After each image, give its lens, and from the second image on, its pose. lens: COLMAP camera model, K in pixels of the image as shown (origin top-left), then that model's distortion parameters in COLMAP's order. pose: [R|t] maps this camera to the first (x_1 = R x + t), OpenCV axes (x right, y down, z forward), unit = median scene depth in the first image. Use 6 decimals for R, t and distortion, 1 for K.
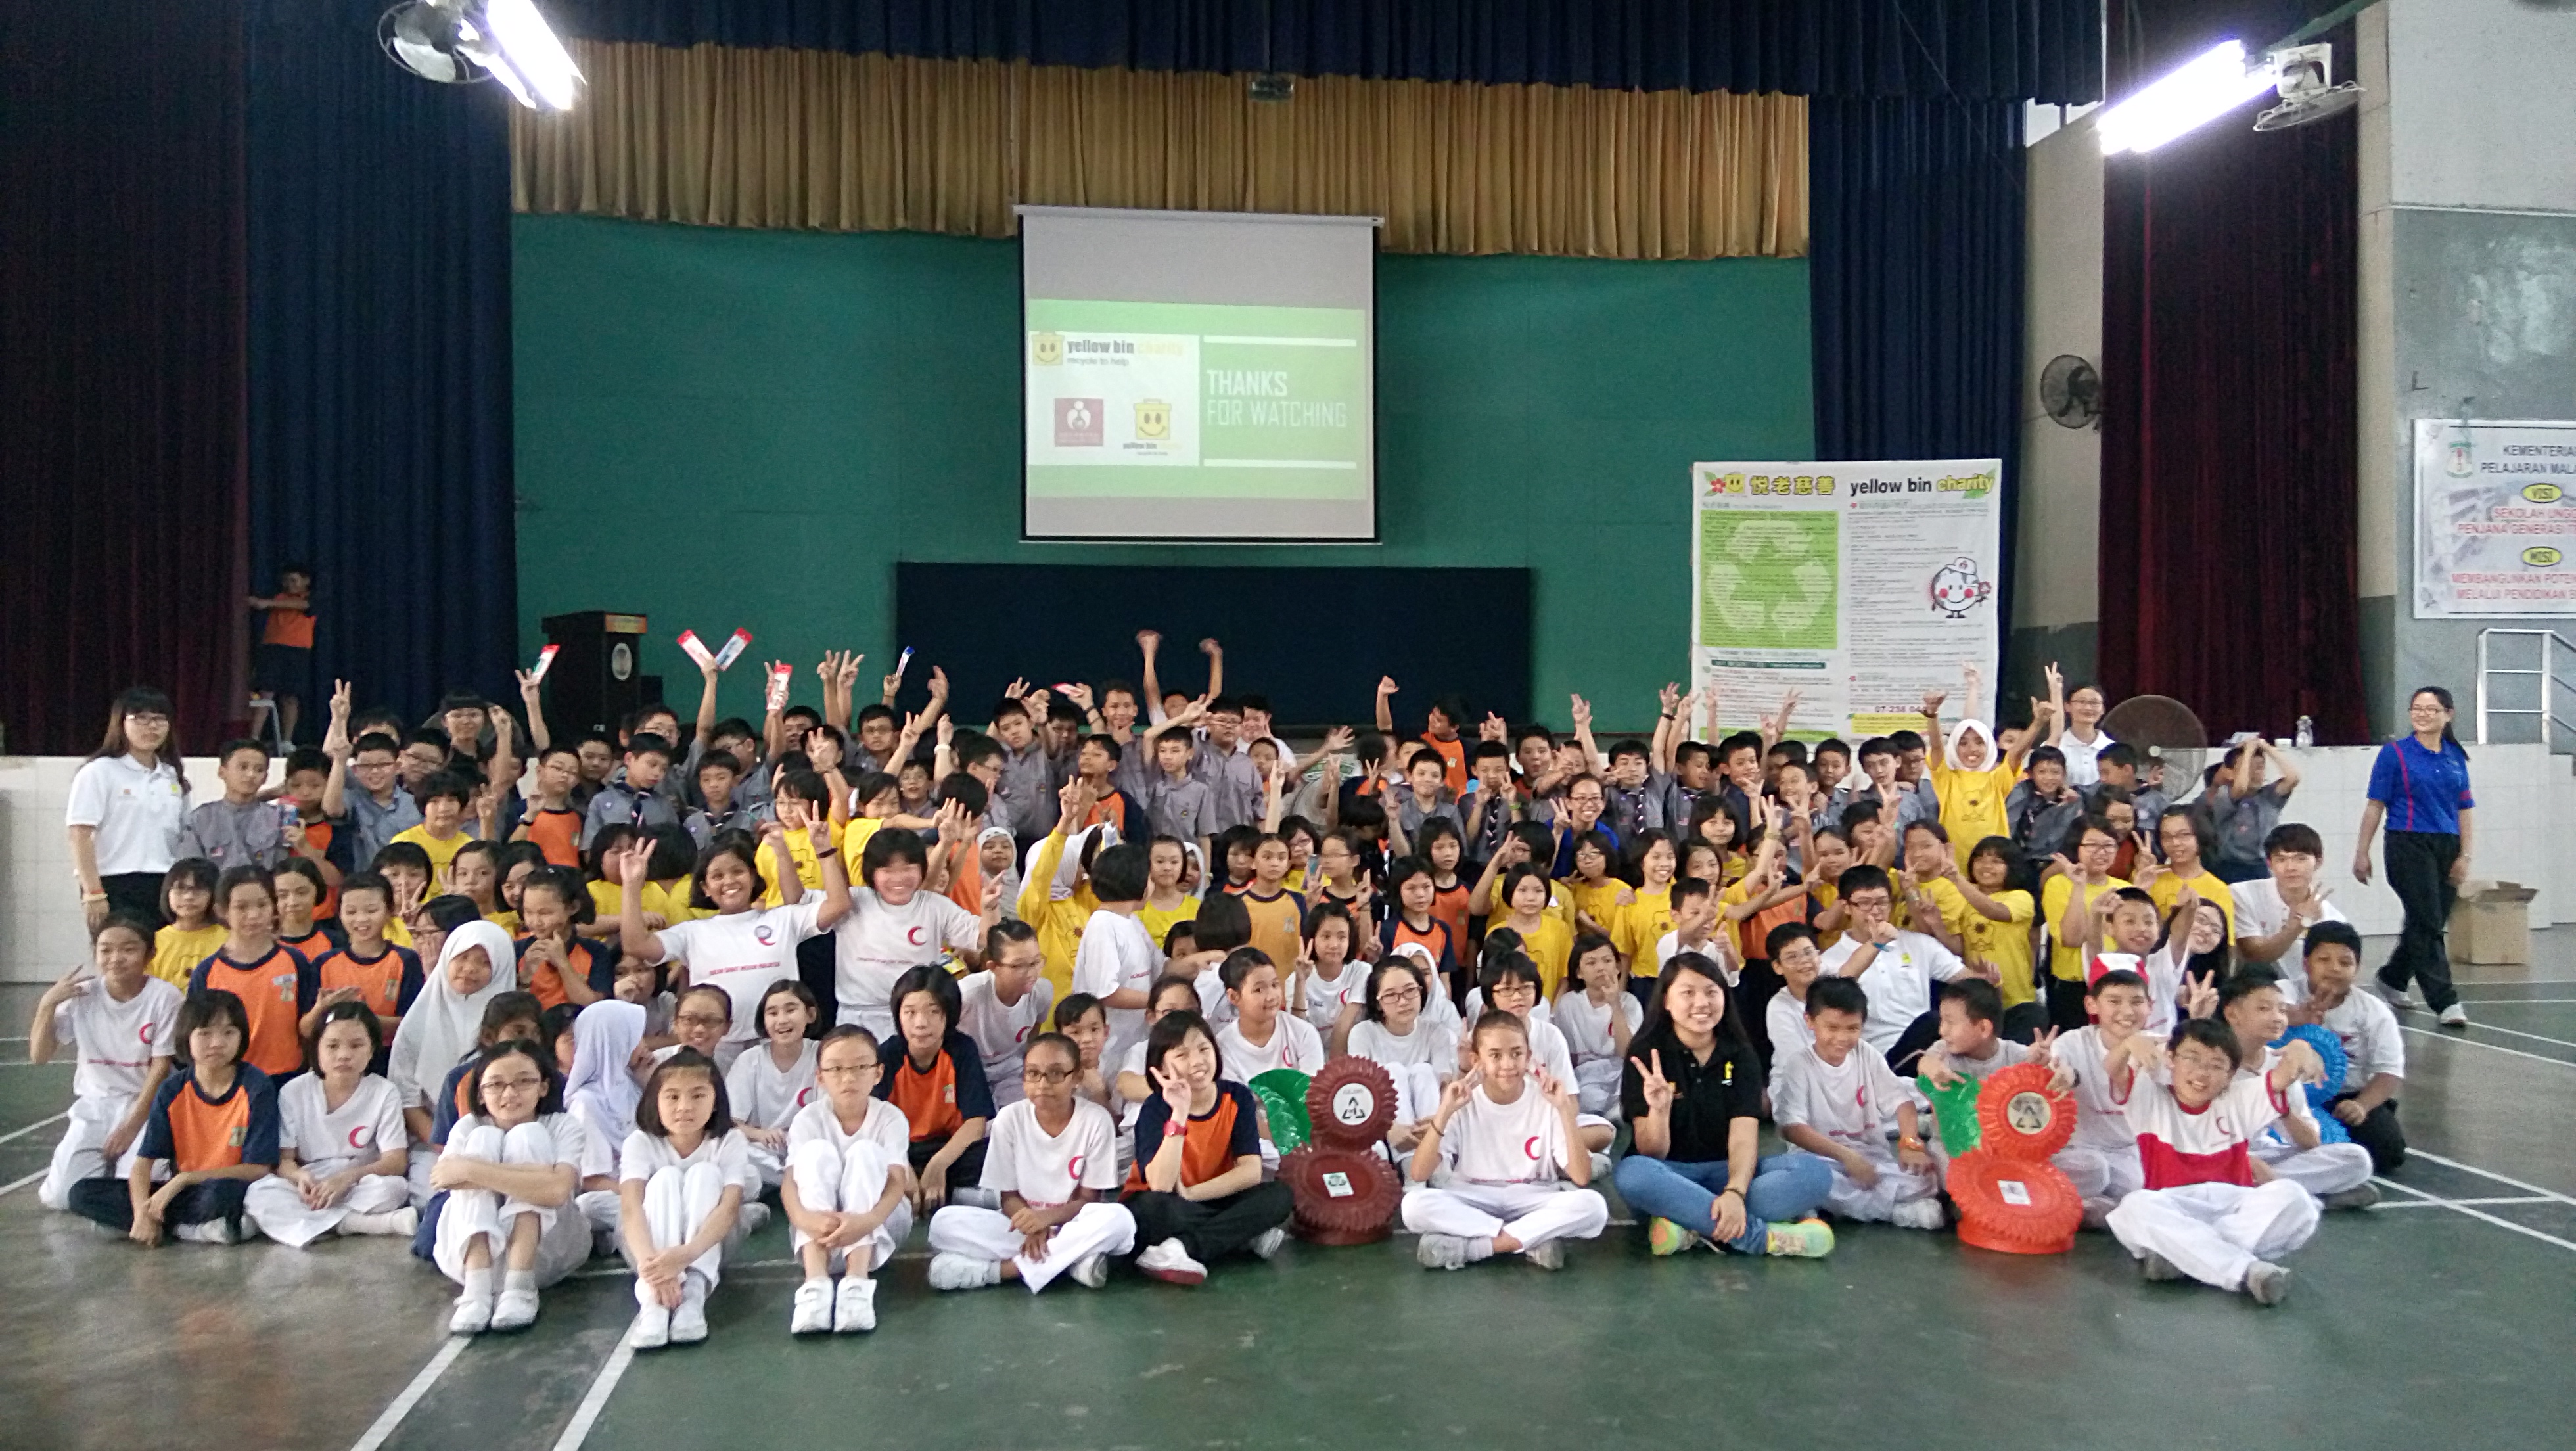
lens RADIAL K [[1928.4, 0, 1288.0], [0, 1928.4, 725.5], [0, 0, 1]] dist [-0.003197, -0.001642]
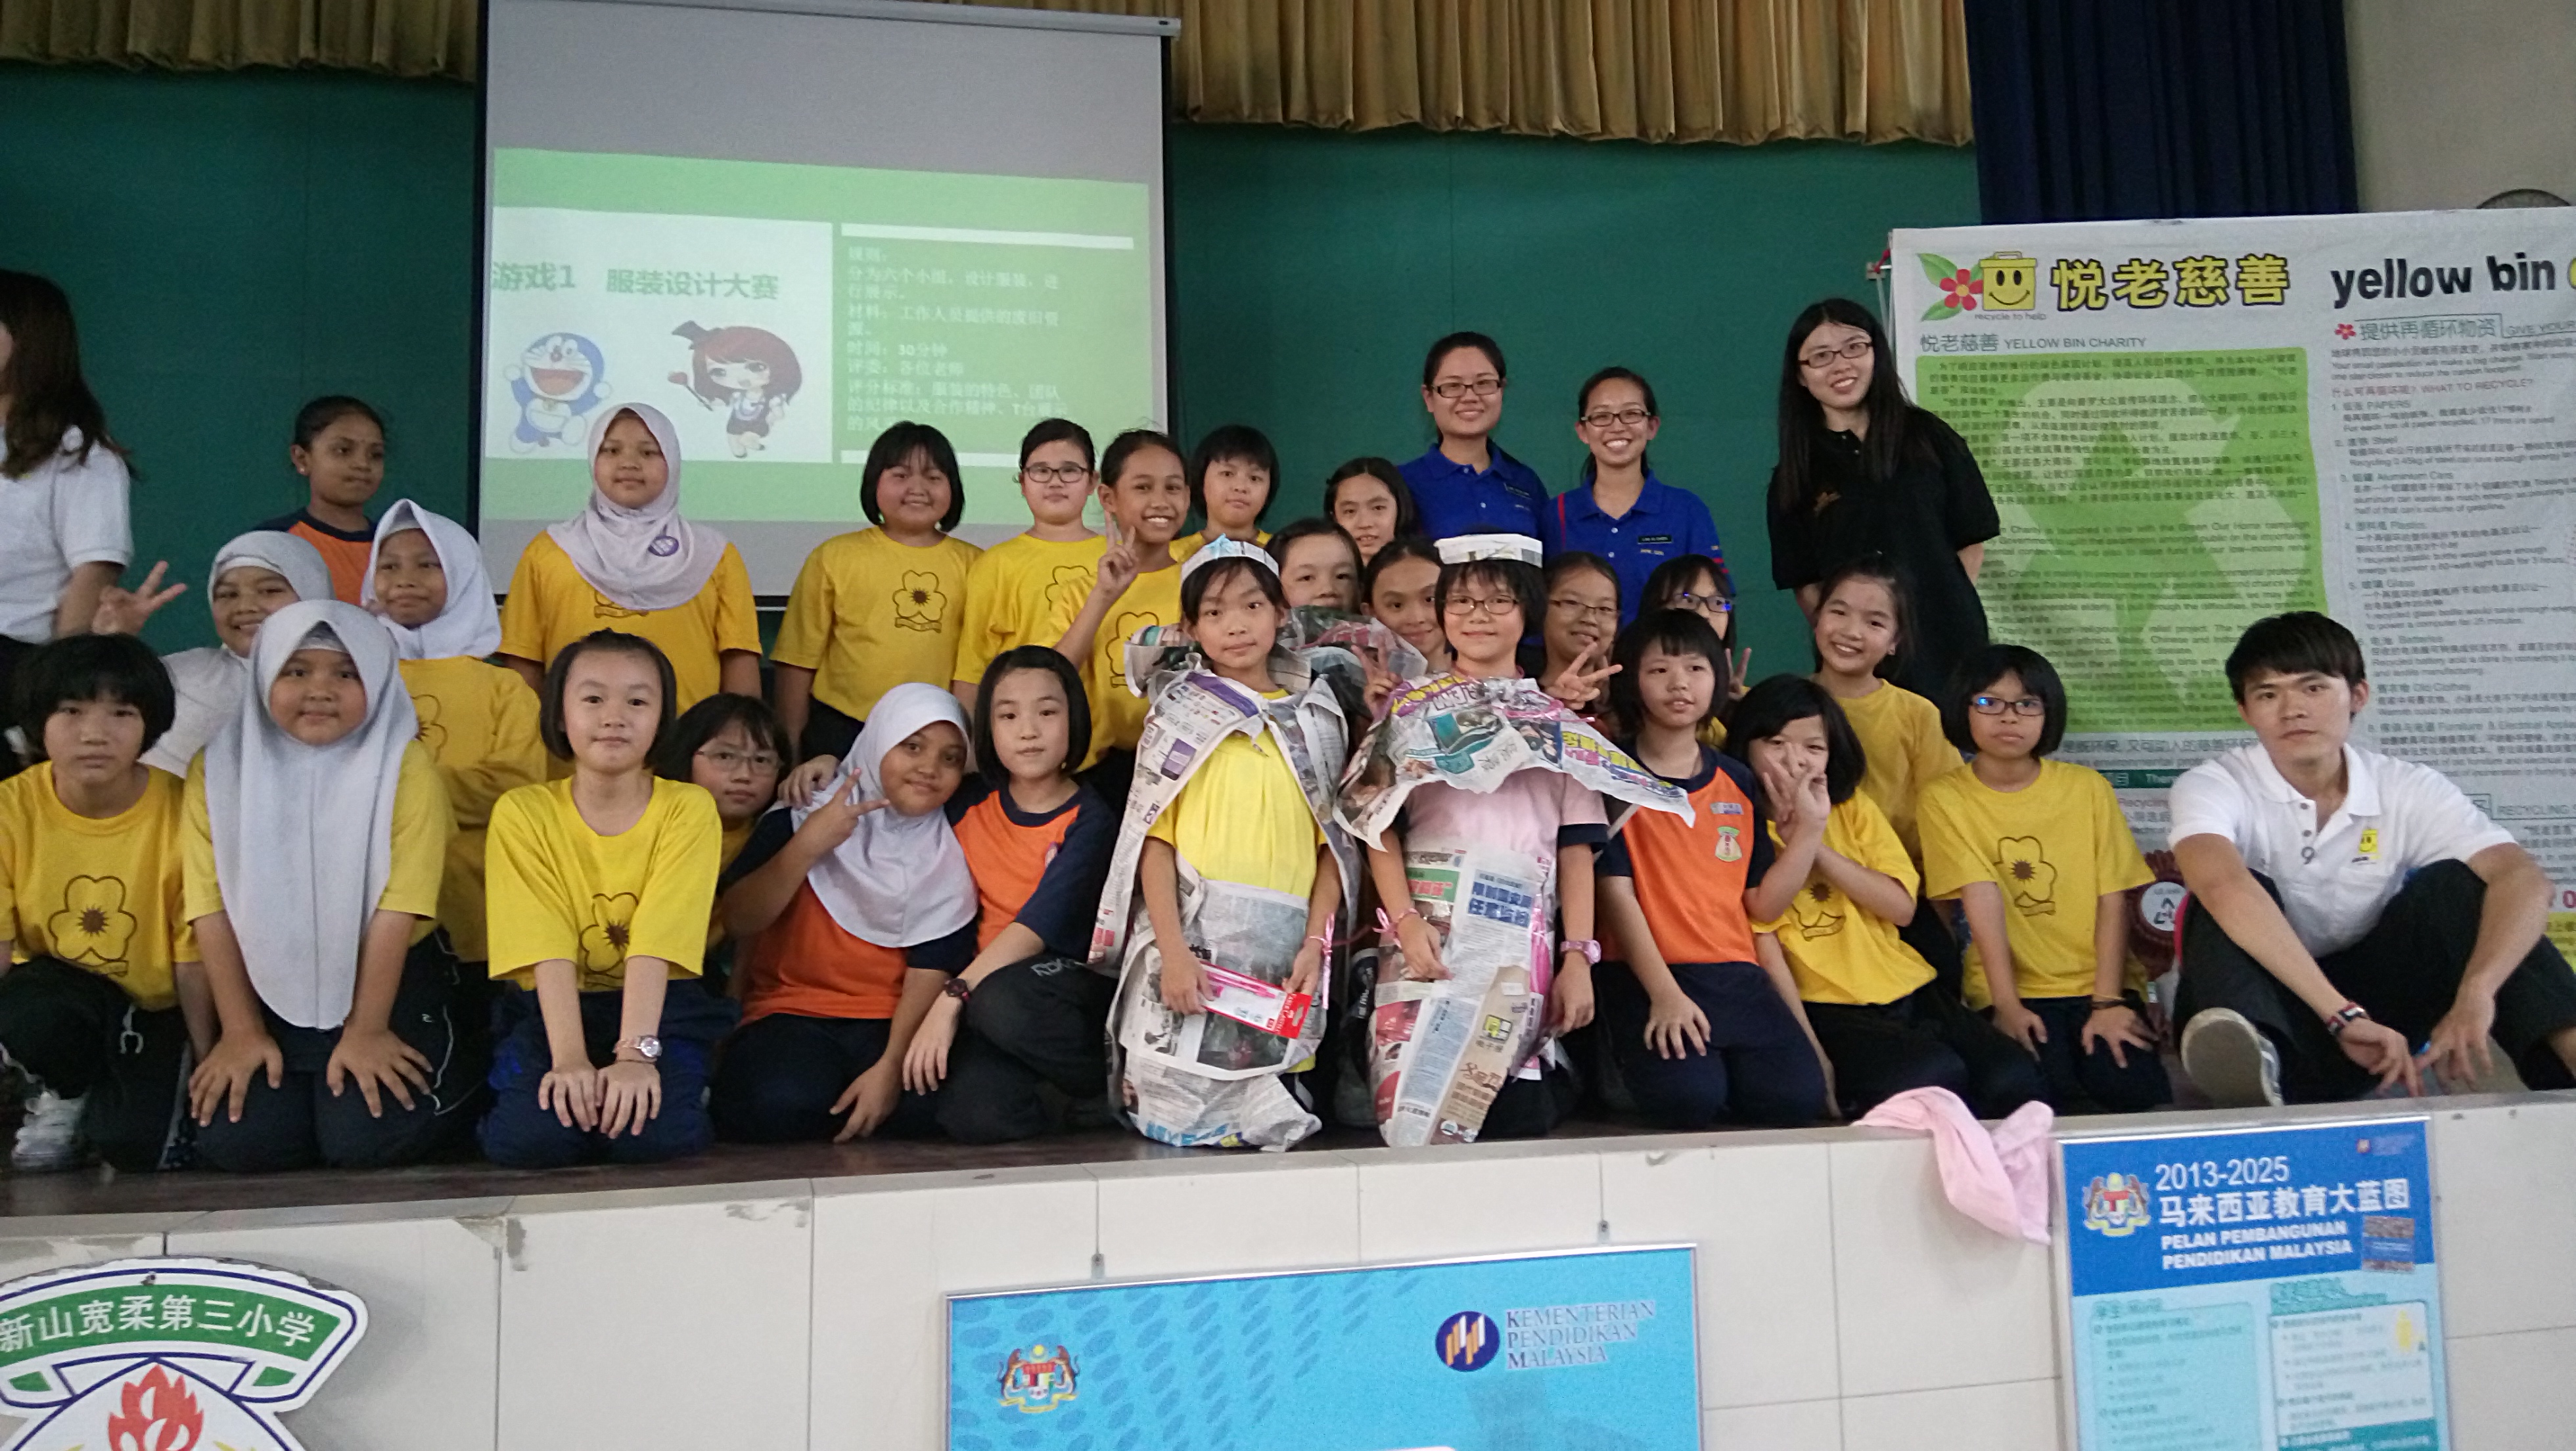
lens RADIAL K [[1928.4, 0, 1288.0], [0, 1928.4, 725.5], [0, 0, 1]] dist [-0.003197, -0.001642]
pose [[0.999556, -0.016760, 0.024617, 0.073636], [0.019325, 0.993971, -0.107926, -0.005555], [-0.022660, 0.108354, 0.993854, 0.555199]]
